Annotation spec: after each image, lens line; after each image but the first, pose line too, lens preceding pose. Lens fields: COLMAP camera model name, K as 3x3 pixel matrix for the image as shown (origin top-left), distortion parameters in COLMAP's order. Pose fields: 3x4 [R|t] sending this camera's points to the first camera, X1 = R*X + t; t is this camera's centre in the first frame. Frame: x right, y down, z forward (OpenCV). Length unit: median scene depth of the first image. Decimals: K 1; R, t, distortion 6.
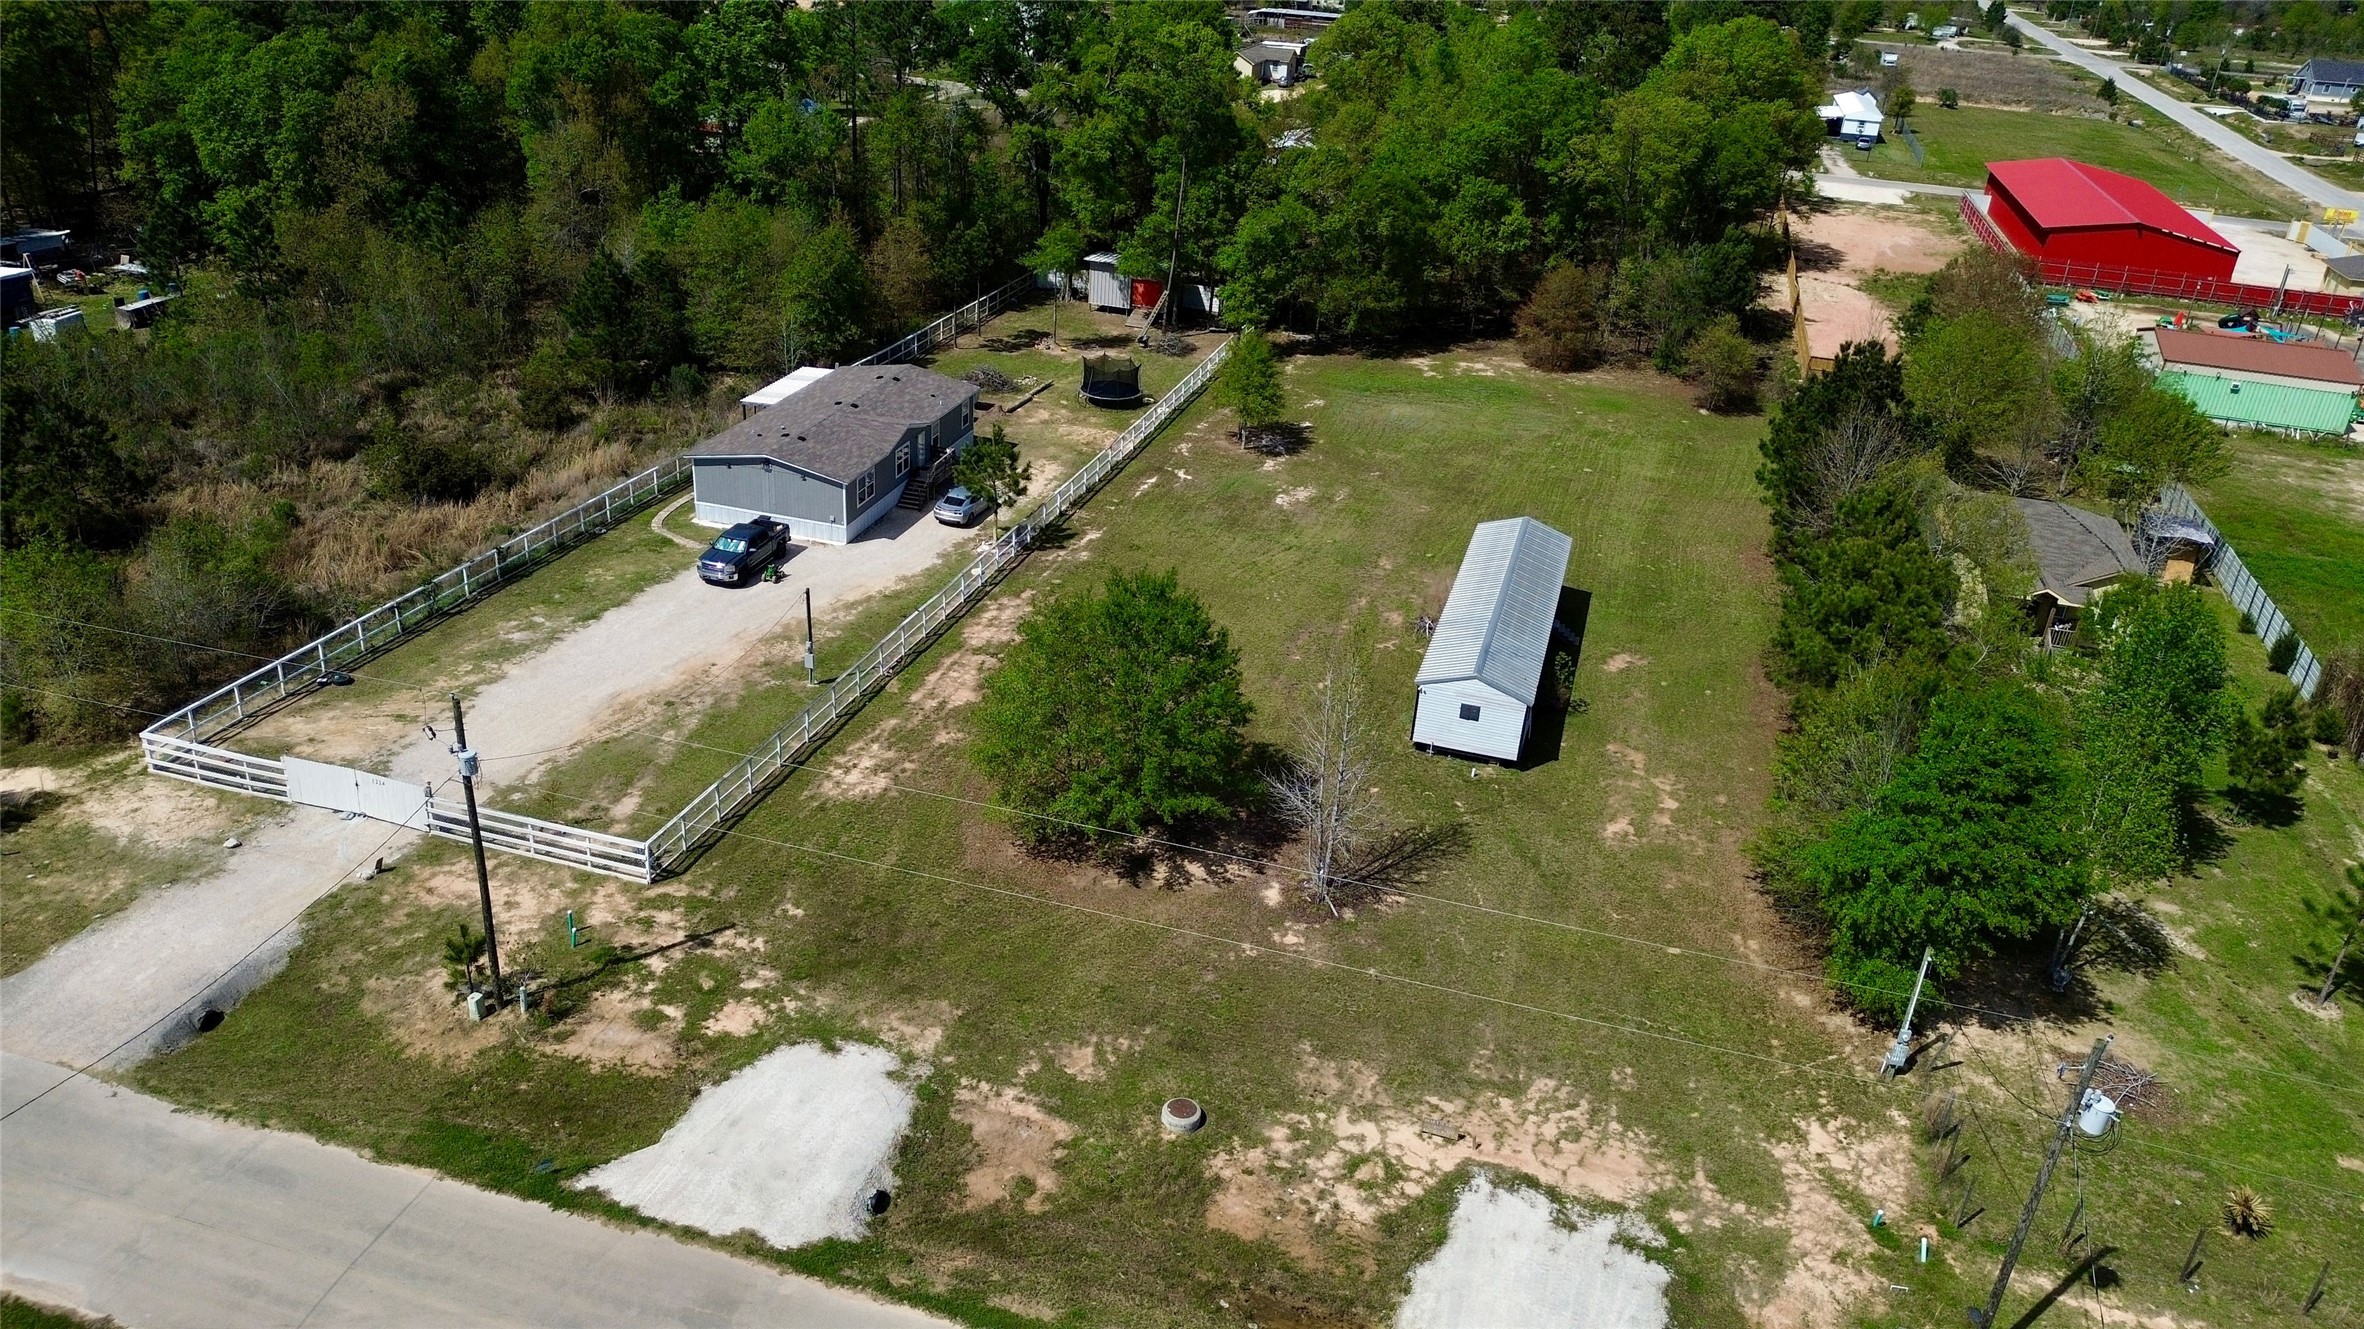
lens RADIAL K [[1669.5, 0, 1179.0], [0, 1669.5, 661.4], [0, 0, 1]] dist [0.069377, -0.073826]
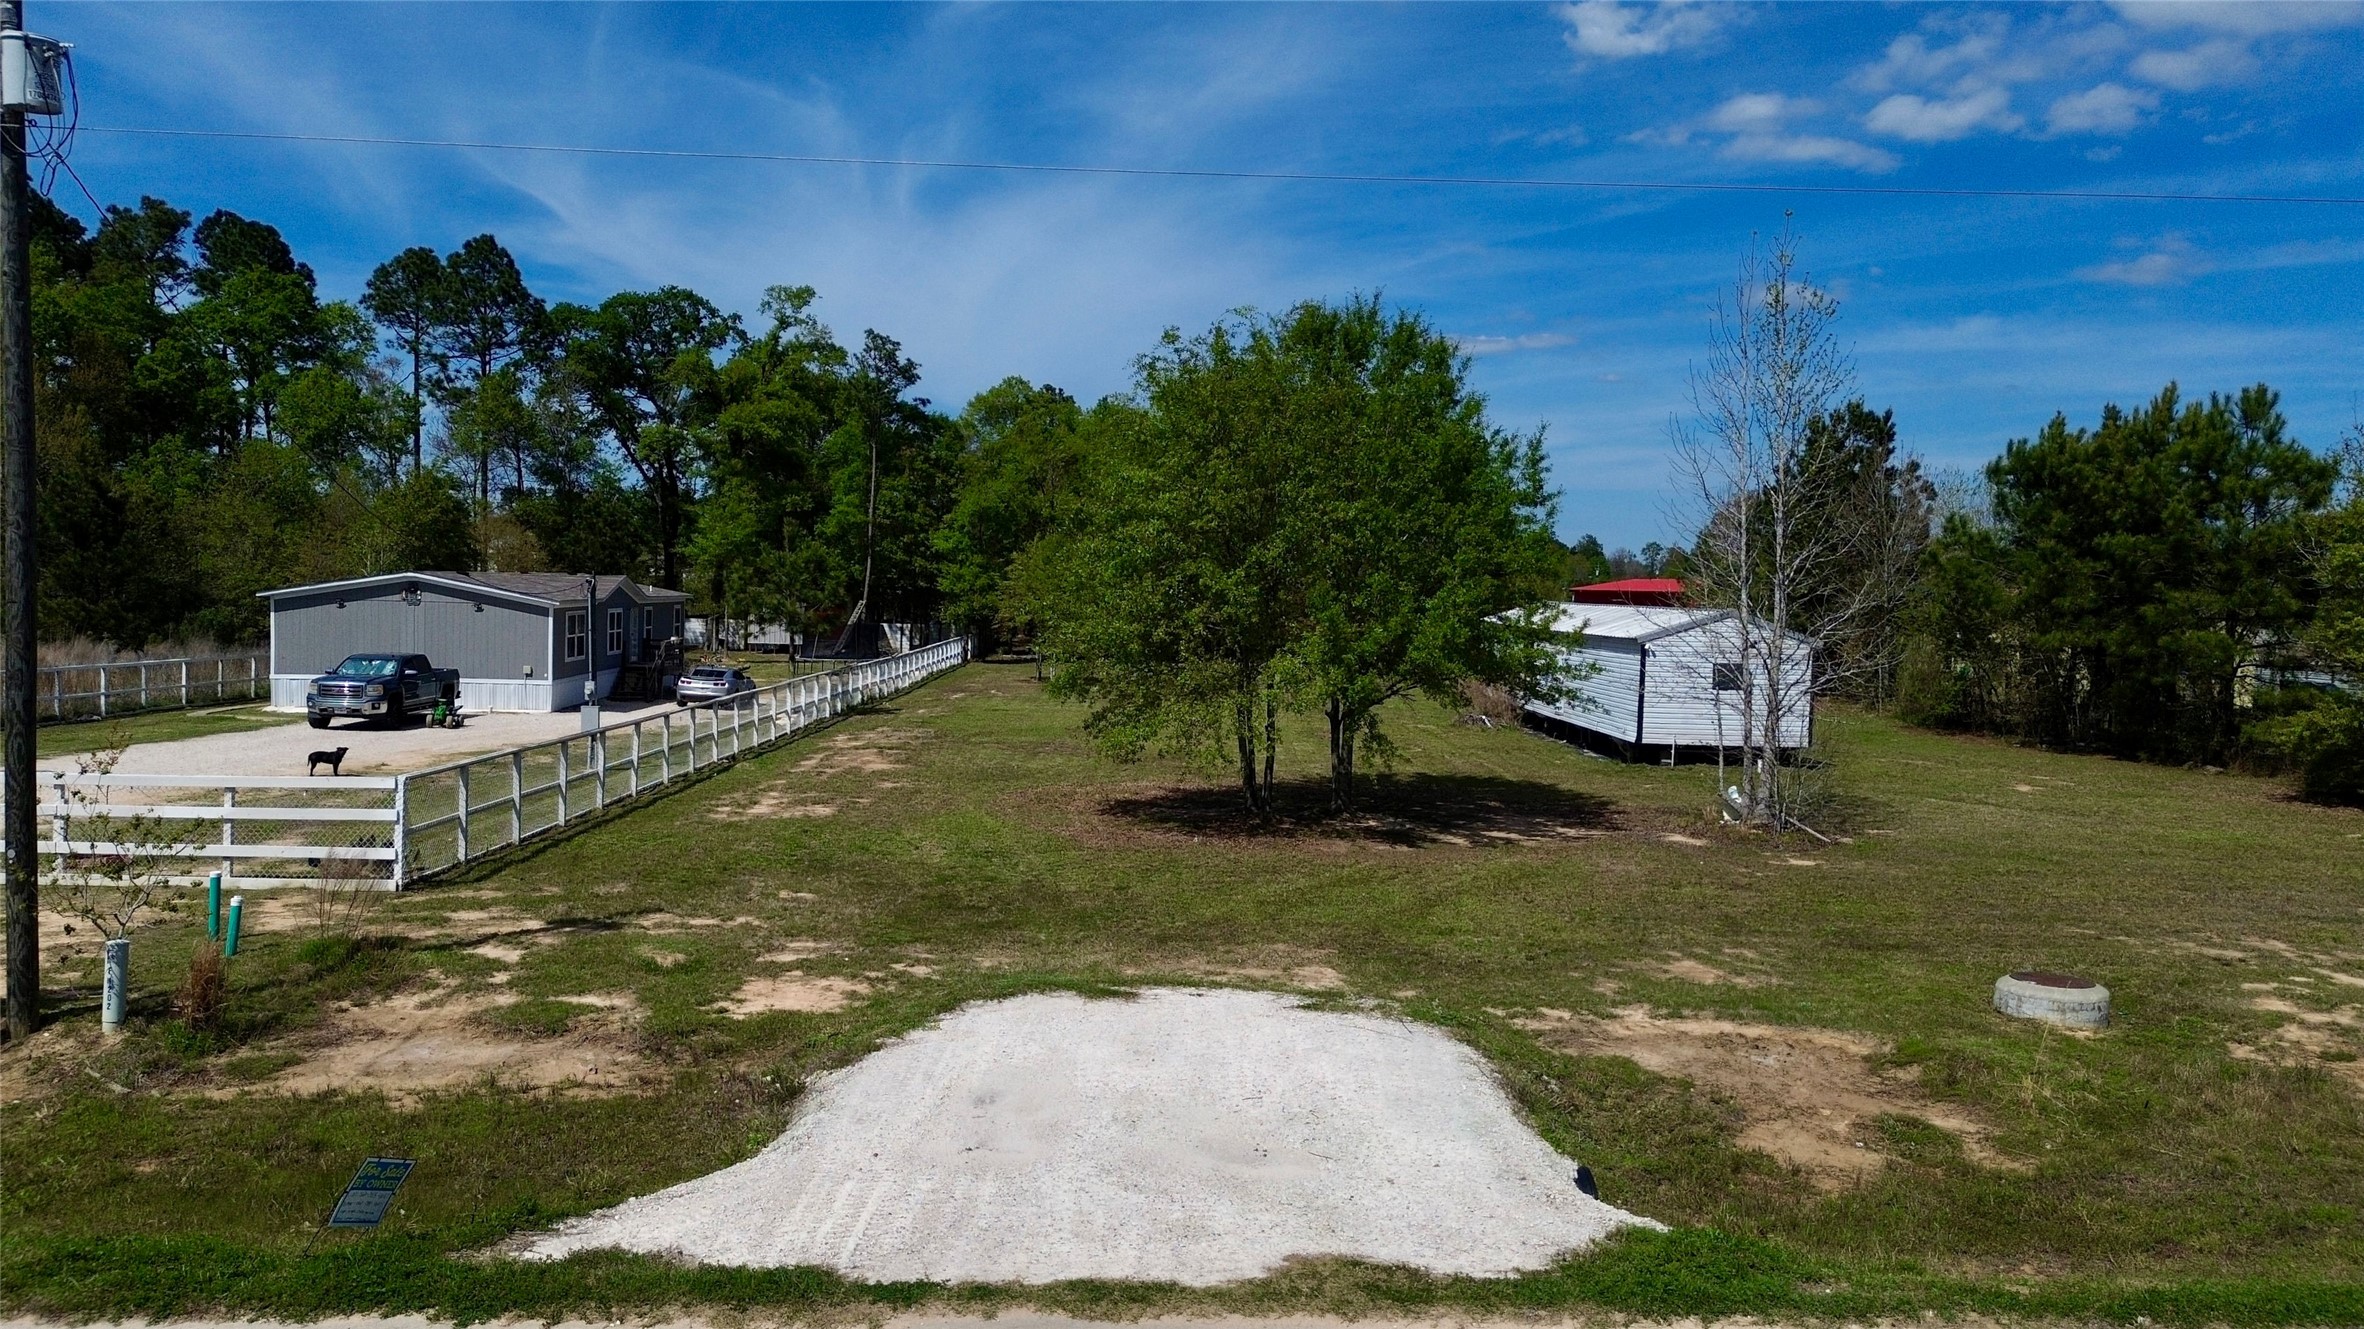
lens RADIAL K [[1709.2, 0, 1177.0], [0, 1709.2, 671.9], [0, 0, 1]] dist [0.070696, -0.081790]
pose [[0.949590, -0.056045, 0.308444, -0.278581], [0.166807, 0.923376, -0.345763, 0.273314], [-0.265431, 0.379784, 0.886177, 0.598747]]
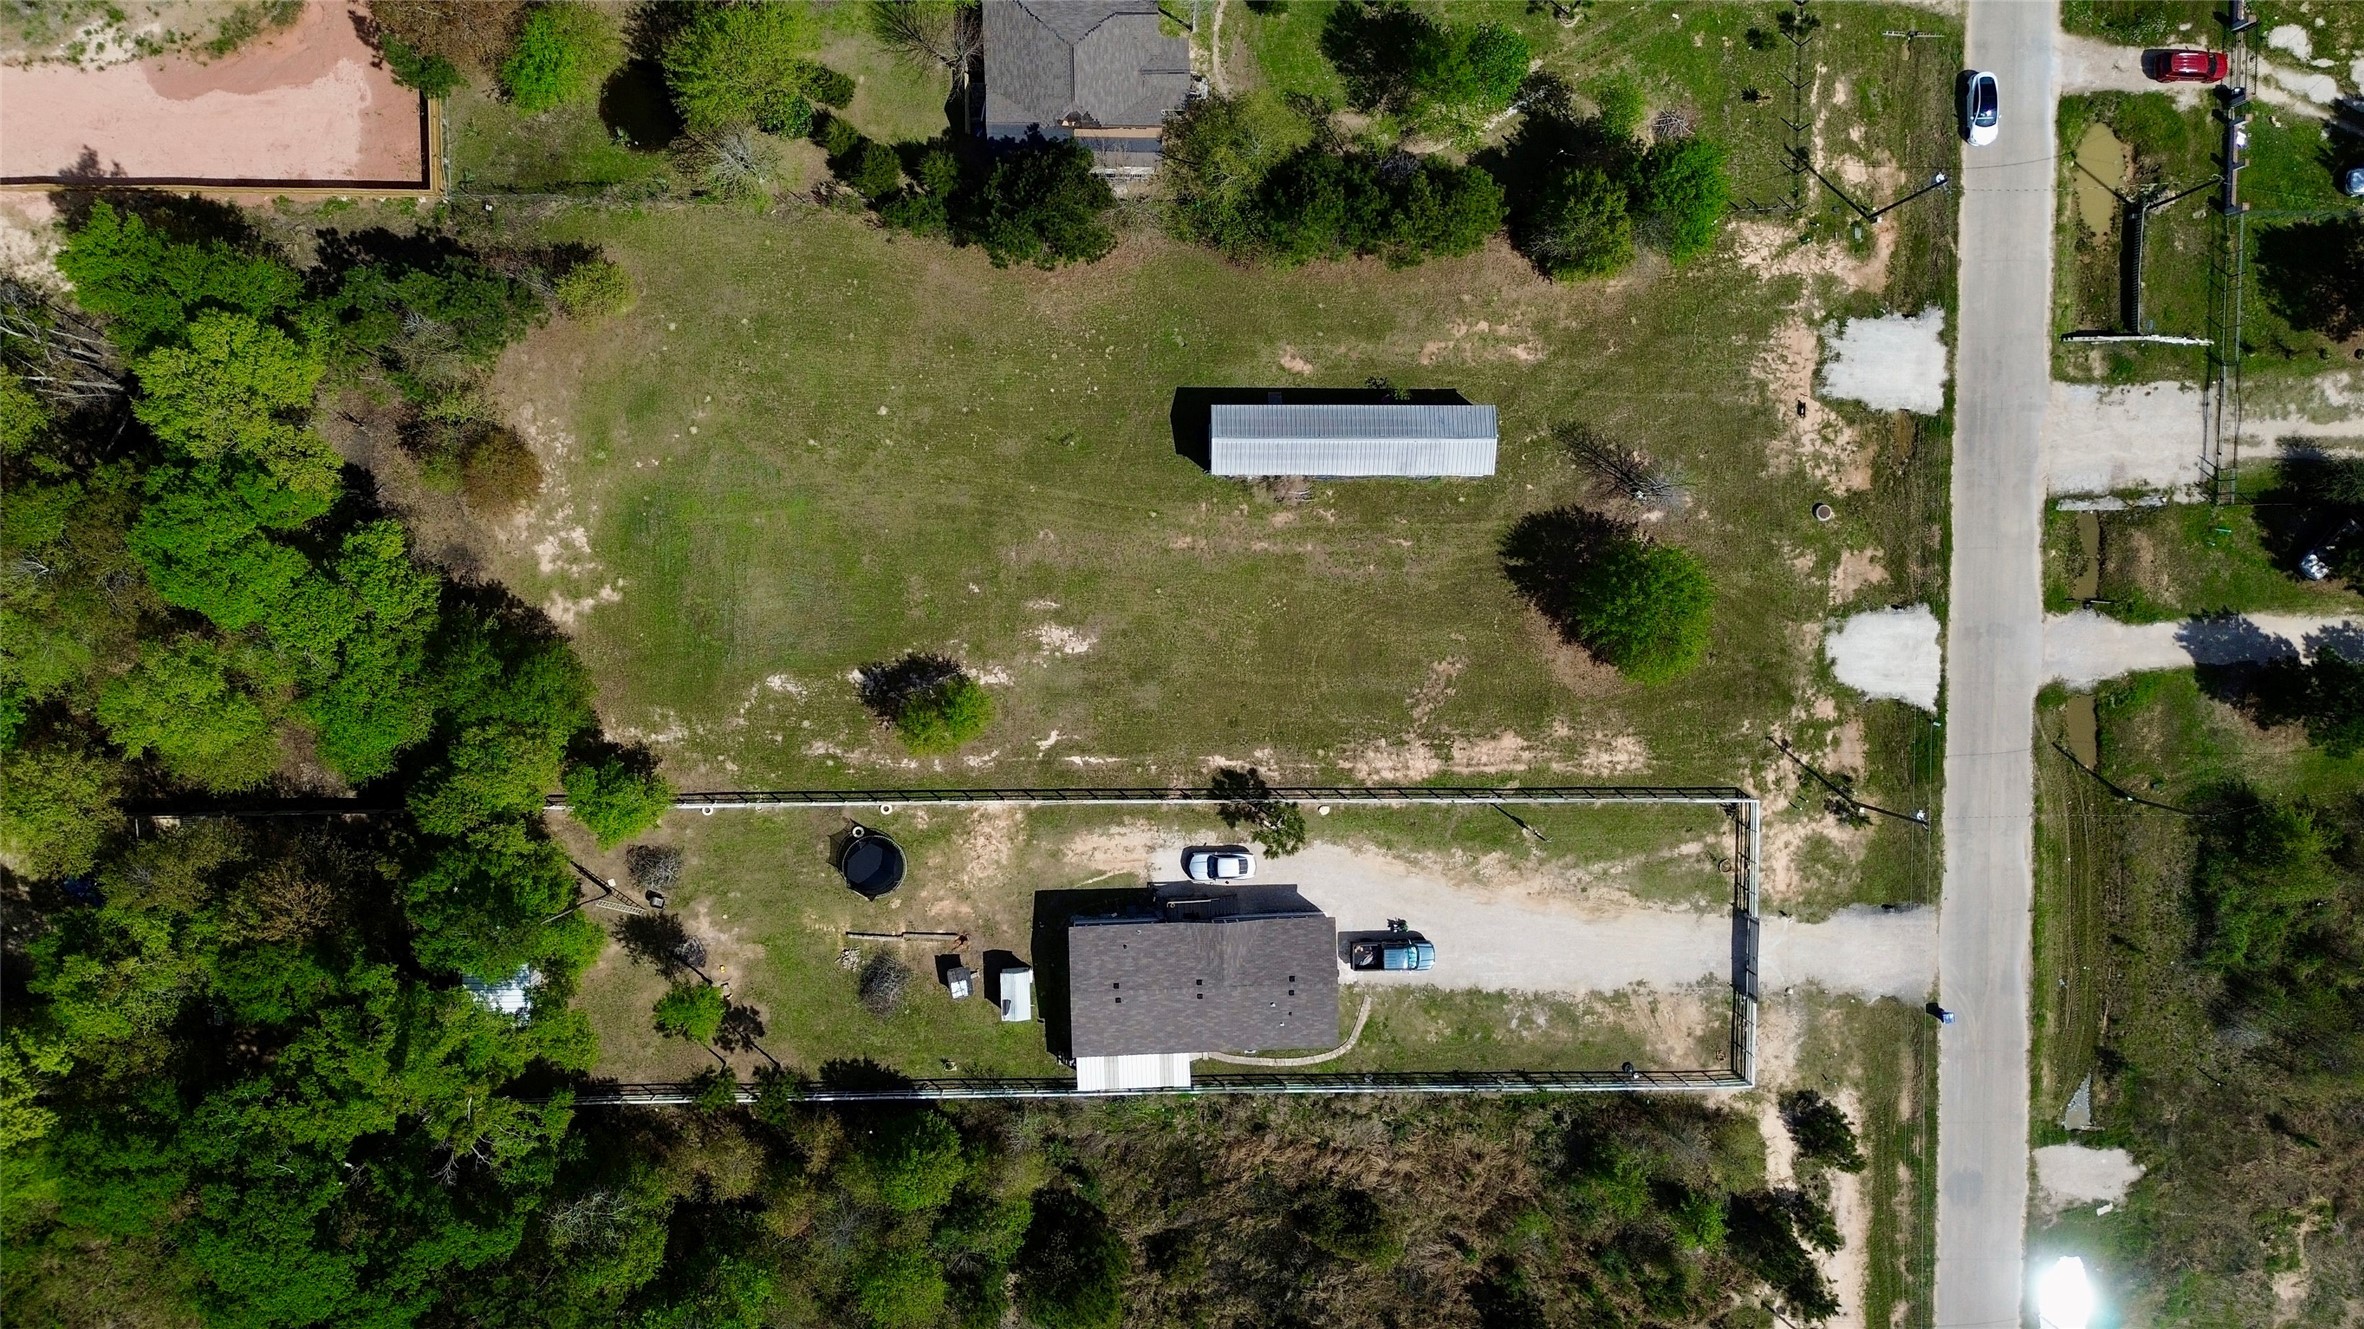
lens RADIAL K [[1669.5, 0, 1179.0], [0, 1669.5, 661.4], [0, 0, 1]] dist [0.069377, -0.073826]
pose [[-0.278390, -0.951666, -0.129736, 0.338642], [0.347976, -0.225835, 0.909896, -2.112514], [-0.895216, 0.208161, 0.394027, 0.821303]]
